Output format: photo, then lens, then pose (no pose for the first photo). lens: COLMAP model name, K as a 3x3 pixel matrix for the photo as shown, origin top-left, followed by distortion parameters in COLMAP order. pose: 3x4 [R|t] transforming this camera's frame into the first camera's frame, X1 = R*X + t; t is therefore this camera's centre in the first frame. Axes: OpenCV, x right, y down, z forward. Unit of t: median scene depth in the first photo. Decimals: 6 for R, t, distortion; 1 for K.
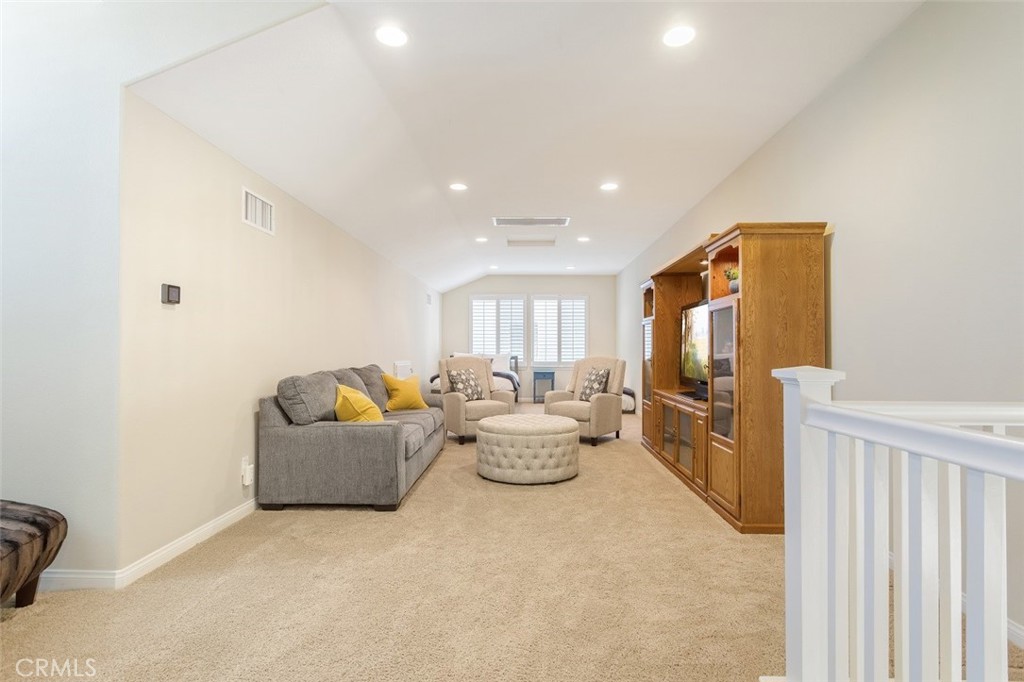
lens RADIAL K [[486.8, 0, 509.5], [0, 486.8, 341.4], [0, 0, 1]] dist [0.000624, 0.000127]
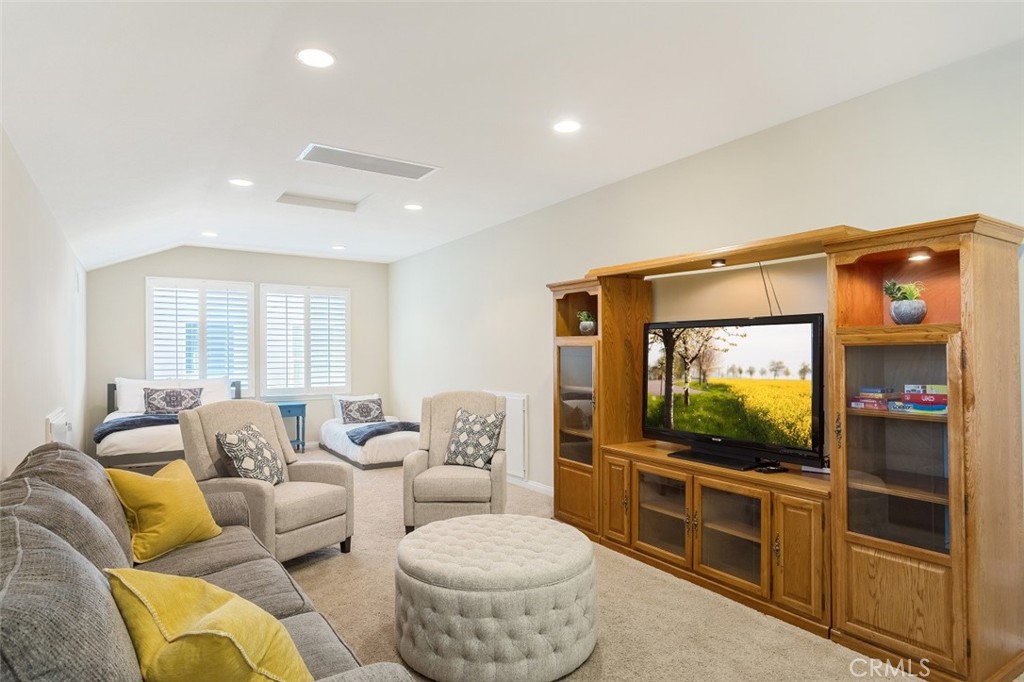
lens RADIAL K [[584.1, 0, 512.8], [0, 584.1, 349.1], [0, 0, 1]] dist [-0.005182, 0.000787]
pose [[0.822875, -0.000213, 0.568222, -0.220385], [-0.005241, 0.999955, 0.007965, -0.034120], [-0.568198, -0.009532, 0.822837, 0.346317]]
